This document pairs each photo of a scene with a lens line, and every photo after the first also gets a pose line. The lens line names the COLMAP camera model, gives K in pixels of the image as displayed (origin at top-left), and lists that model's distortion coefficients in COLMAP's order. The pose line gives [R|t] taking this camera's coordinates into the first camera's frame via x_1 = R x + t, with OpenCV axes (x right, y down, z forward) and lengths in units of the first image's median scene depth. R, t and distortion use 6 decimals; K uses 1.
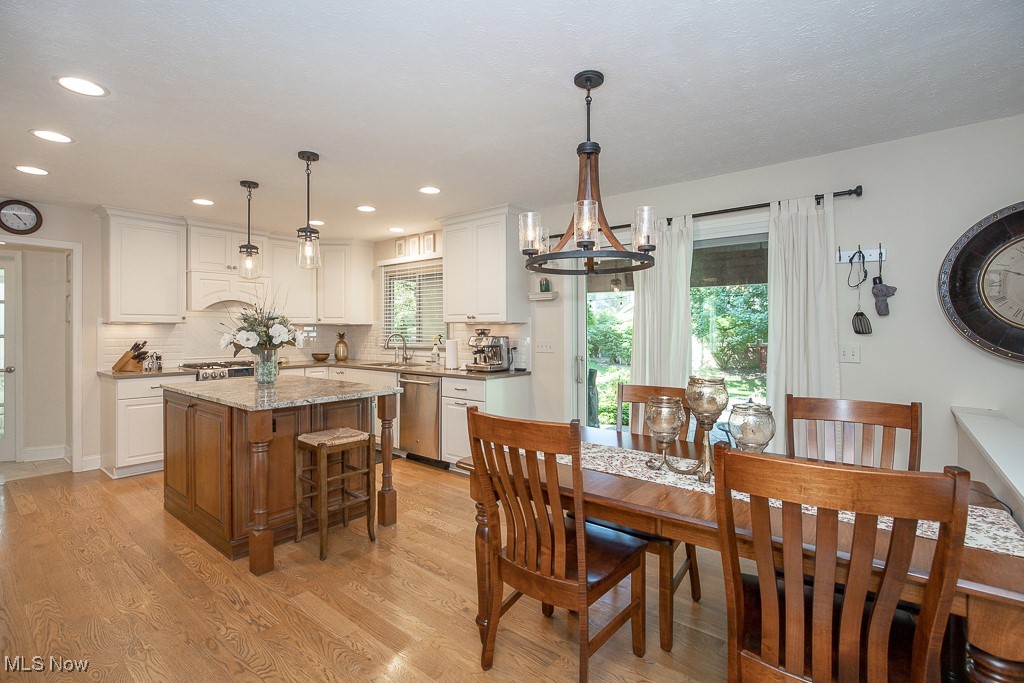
lens RADIAL K [[479.5, 0, 509.5], [0, 479.5, 336.1], [0, 0, 1]] dist [-0.000120, -0.000434]
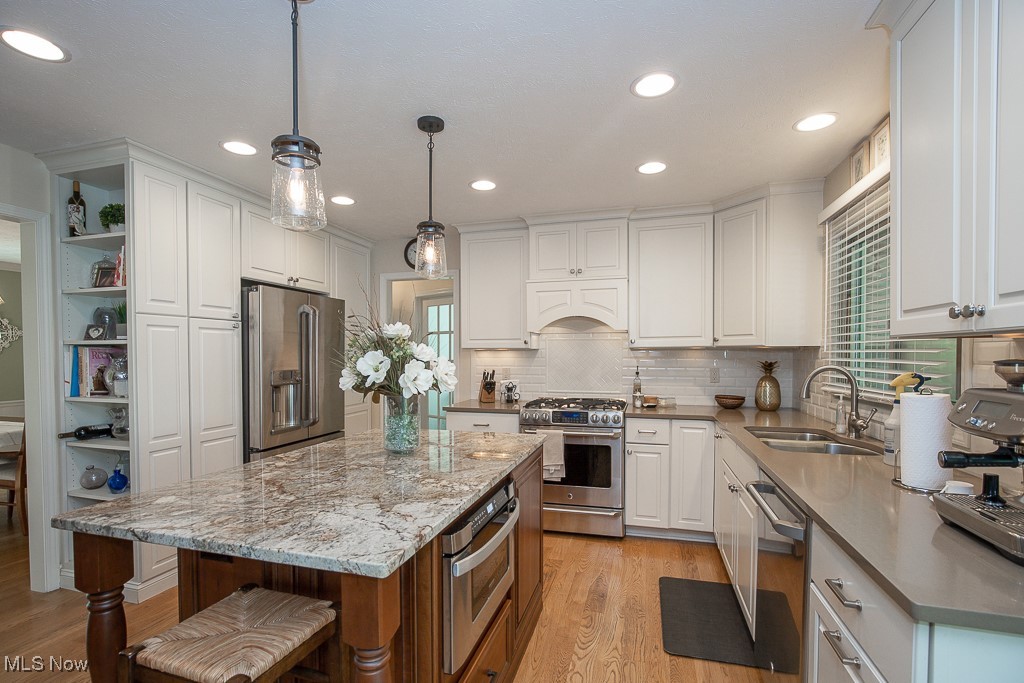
lens RADIAL K [[479.5, 0, 514.9], [0, 479.5, 348.9], [0, 0, 1]] dist [-0.000120, -0.000434]
pose [[0.417887, -0.010340, -0.908440, 0.042092], [-0.010960, 0.999805, -0.016422, -0.010407], [0.908433, 0.016819, 0.417692, 0.547839]]
